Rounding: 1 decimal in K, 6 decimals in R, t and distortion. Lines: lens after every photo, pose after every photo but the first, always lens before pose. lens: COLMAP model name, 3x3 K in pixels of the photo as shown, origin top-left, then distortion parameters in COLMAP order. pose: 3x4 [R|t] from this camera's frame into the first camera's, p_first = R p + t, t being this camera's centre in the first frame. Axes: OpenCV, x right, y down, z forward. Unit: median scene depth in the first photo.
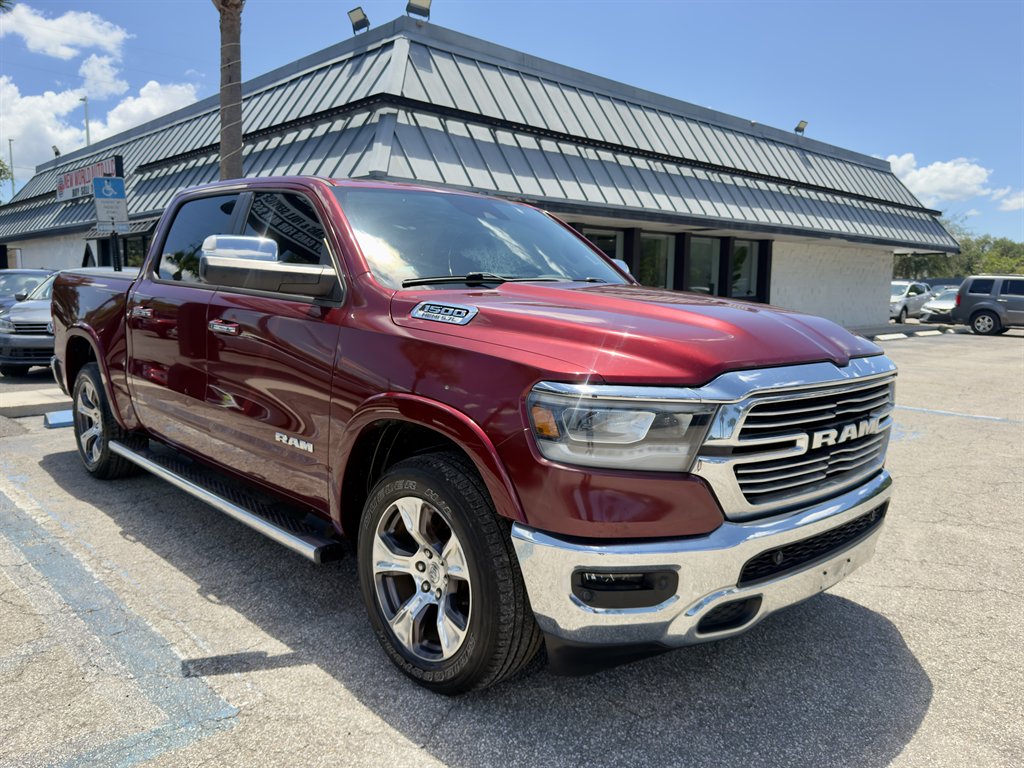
lens RADIAL K [[774.5, 0, 527.4], [0, 774.5, 385.2], [0, 0, 1]] dist [0.060416, -0.084876]
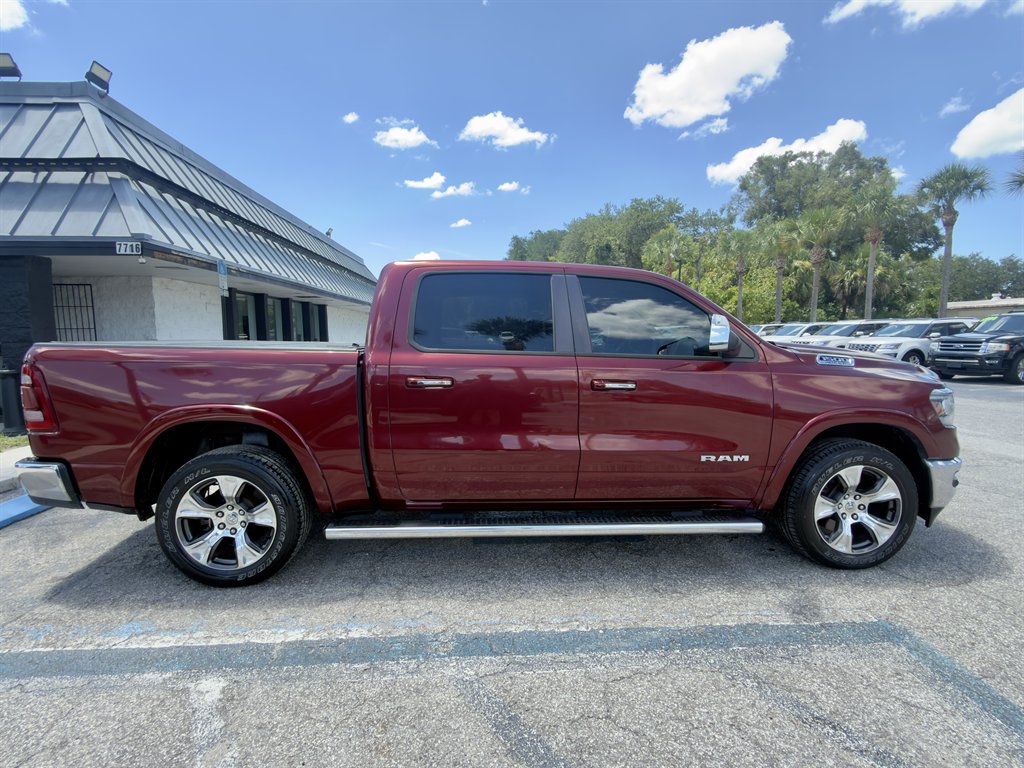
lens RADIAL K [[496.8, 0, 512.0], [0, 496.8, 384.0], [0, 0, 1]] dist [-0.000565, 0.000354]
pose [[0.652371, -0.096071, 0.751786, -0.837752], [0.112761, 0.993197, 0.029072, -0.091418], [-0.749465, 0.065807, 0.658766, 0.464044]]
